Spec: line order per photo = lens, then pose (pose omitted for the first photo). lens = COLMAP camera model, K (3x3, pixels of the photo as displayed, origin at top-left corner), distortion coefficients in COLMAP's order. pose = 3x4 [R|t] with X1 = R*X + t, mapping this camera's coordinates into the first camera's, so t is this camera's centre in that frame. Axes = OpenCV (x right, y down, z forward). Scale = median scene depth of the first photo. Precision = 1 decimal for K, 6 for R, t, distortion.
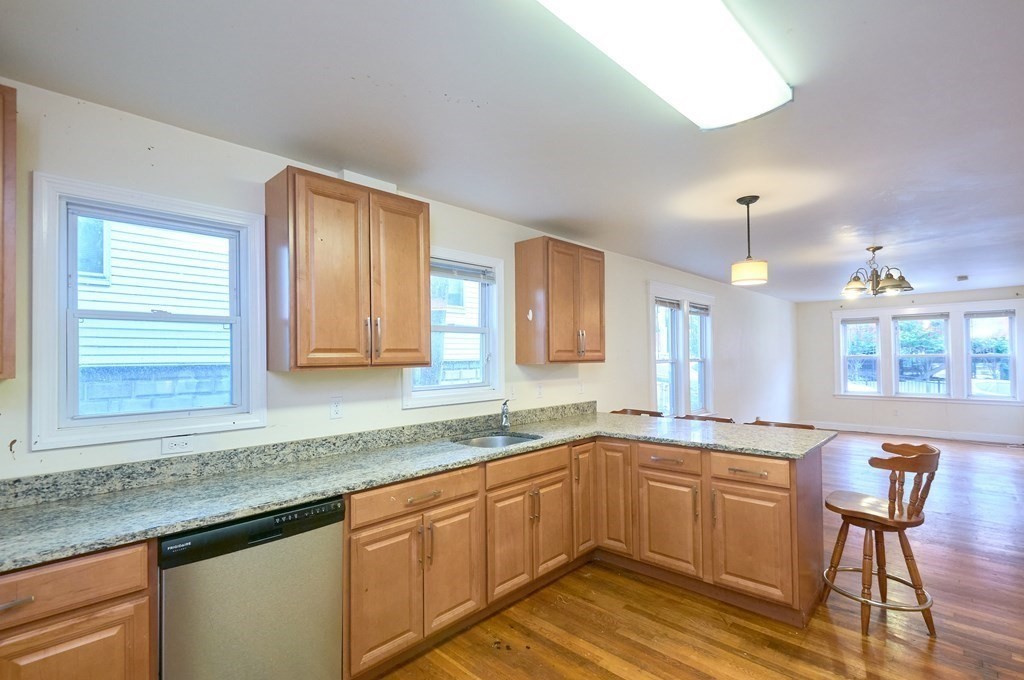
lens RADIAL K [[478.0, 0, 518.4], [0, 478.0, 353.8], [0, 0, 1]] dist [0.007832, -0.002660]
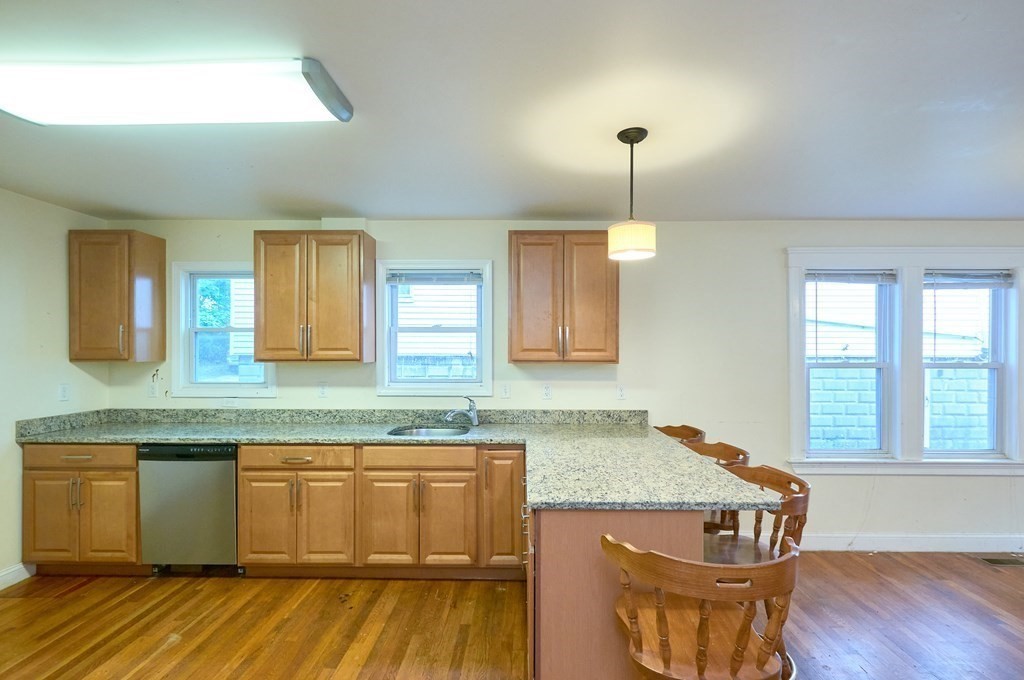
lens RADIAL K [[478.0, 0, 516.6], [0, 478.0, 348.6], [0, 0, 1]] dist [0.007832, -0.002660]
pose [[0.674201, 0.011018, -0.738466, 0.995512], [-0.005451, 0.999936, 0.009942, -0.024333], [0.738528, -0.002678, 0.674218, 0.451960]]
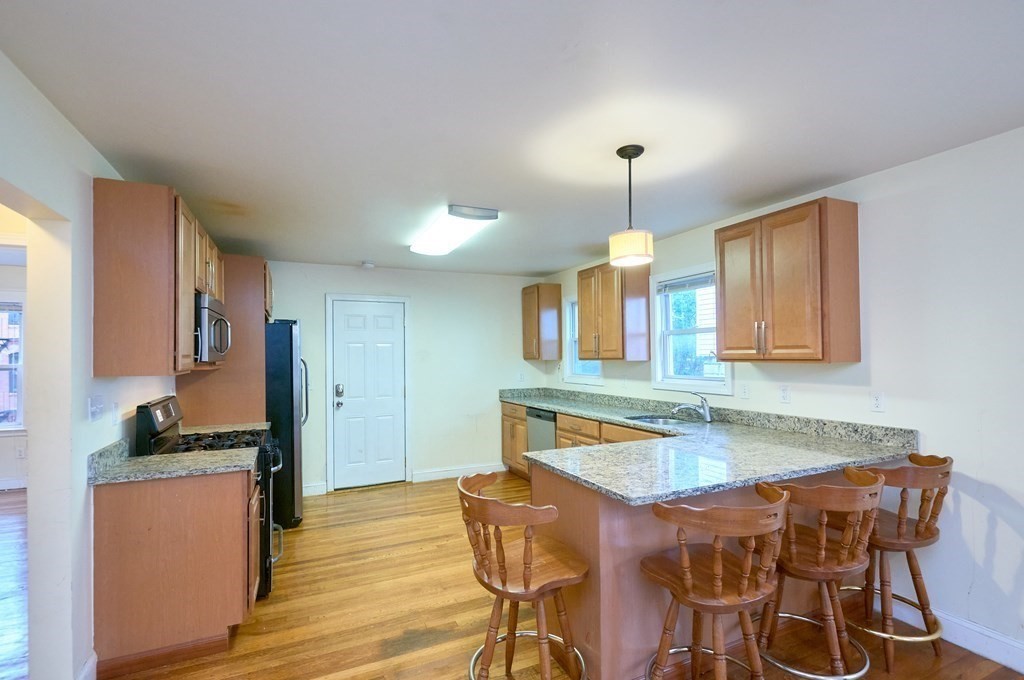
lens RADIAL K [[478.0, 0, 518.8], [0, 478.0, 347.0], [0, 0, 1]] dist [0.007832, -0.002660]
pose [[-0.367375, 0.001078, -0.930072, 1.412844], [0.024381, 0.999667, -0.008472, -0.014557], [0.929753, -0.025789, -0.367279, 1.245364]]
